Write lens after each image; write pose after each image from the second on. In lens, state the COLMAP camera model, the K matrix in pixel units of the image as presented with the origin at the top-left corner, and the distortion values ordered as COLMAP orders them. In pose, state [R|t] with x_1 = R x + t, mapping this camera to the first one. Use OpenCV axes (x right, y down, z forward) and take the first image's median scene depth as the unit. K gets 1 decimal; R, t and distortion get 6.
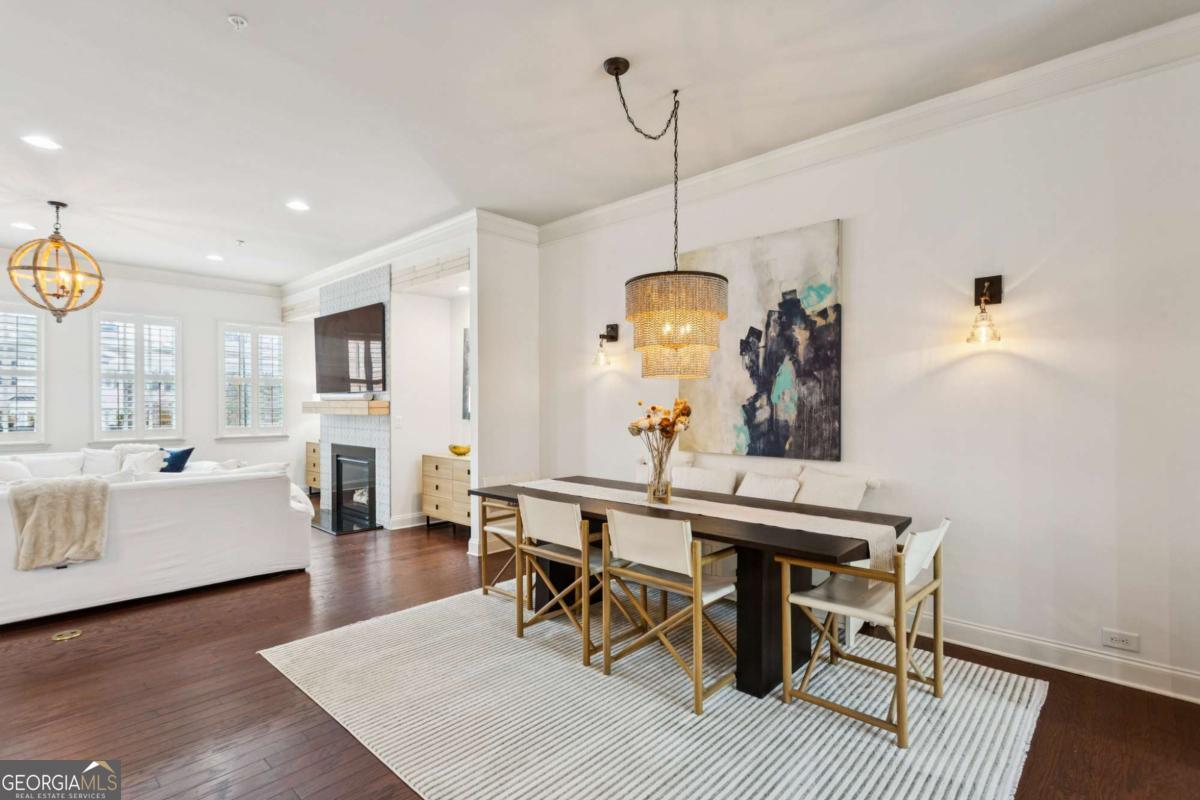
lens RADIAL K [[569.8, 0, 601.6], [0, 569.8, 412.0], [0, 0, 1]] dist [0.003265, 0.003466]
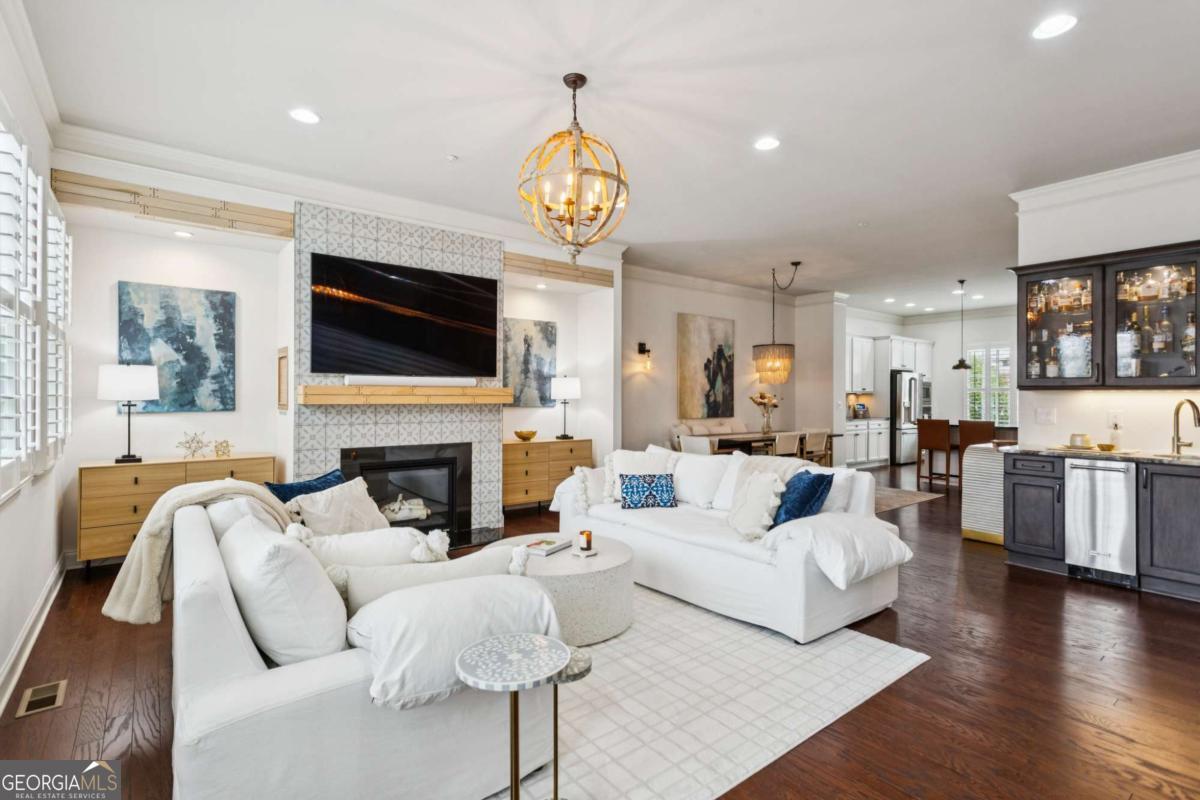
lens RADIAL K [[569.8, 0, 600.8], [0, 569.8, 399.5], [0, 0, 1]] dist [0.003265, 0.003466]
pose [[0.158059, -0.011347, 0.987364, -1.594761], [0.002571, 0.999935, 0.011080, -0.013991], [-0.987426, 0.000787, 0.158078, 0.876570]]
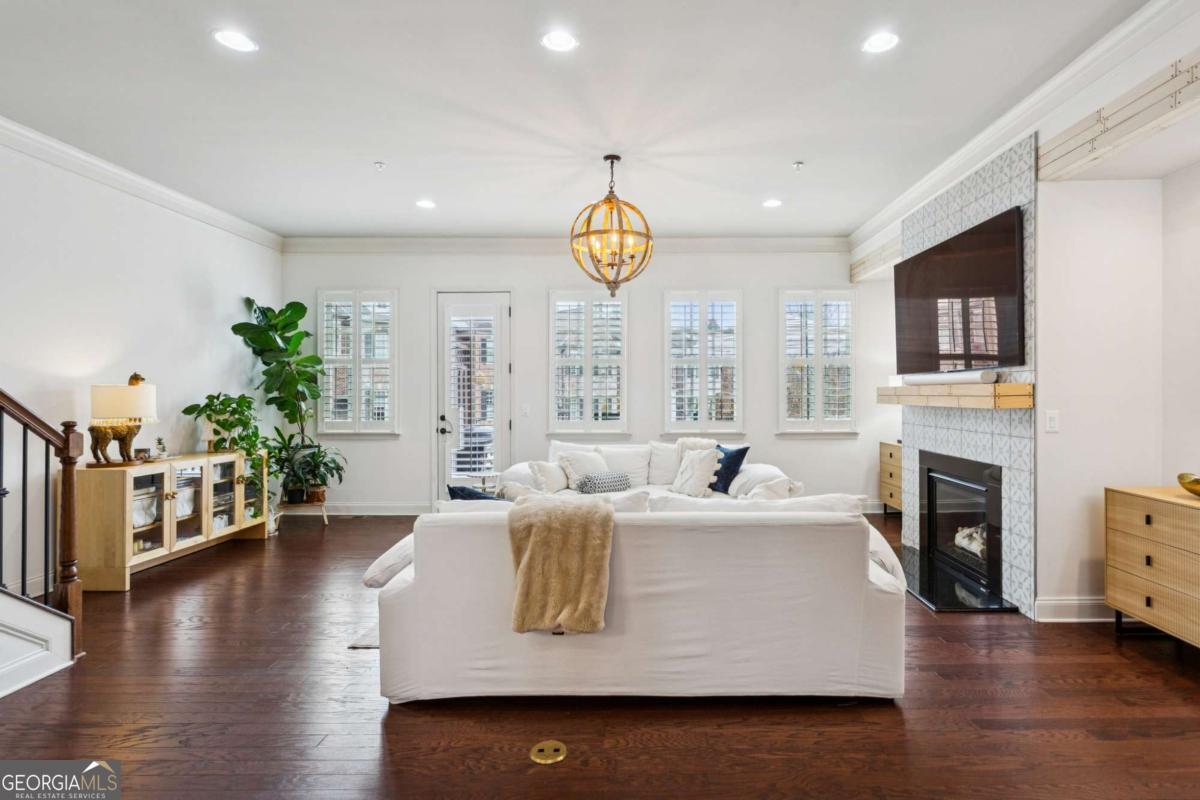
lens RADIAL K [[619.1, 0, 640.9], [0, 619.1, 396.8], [0, 0, 1]] dist [-0.002643, 0.001858]
pose [[0.673079, -0.000654, -0.739571, -0.237272], [-0.002877, 0.999990, -0.003503, -0.004279], [0.739565, 0.004485, 0.673070, 0.410909]]
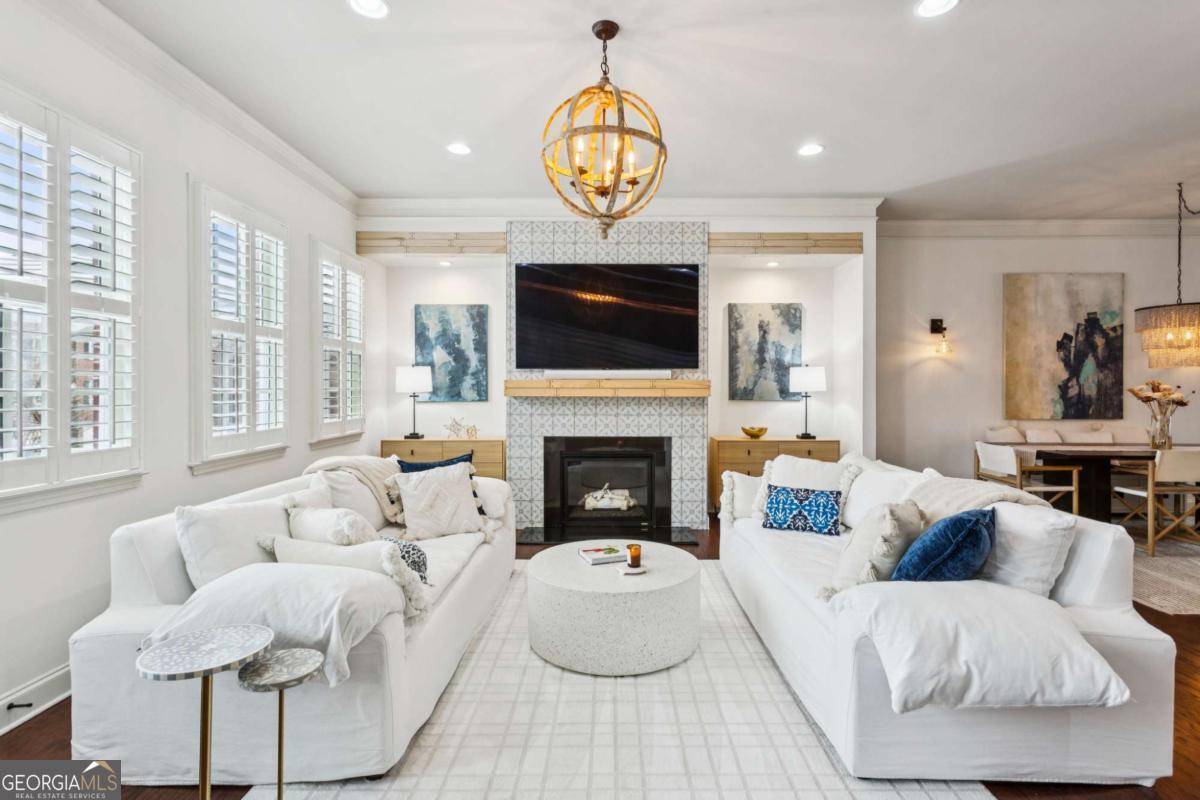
lens RADIAL K [[569.8, 0, 612.1], [0, 569.8, 393.3], [0, 0, 1]] dist [0.003265, 0.003466]
pose [[0.732773, -0.012107, 0.680365, -1.343451], [0.007500, 0.999925, 0.009716, -0.011853], [-0.680431, -0.002017, 0.732809, 0.586746]]
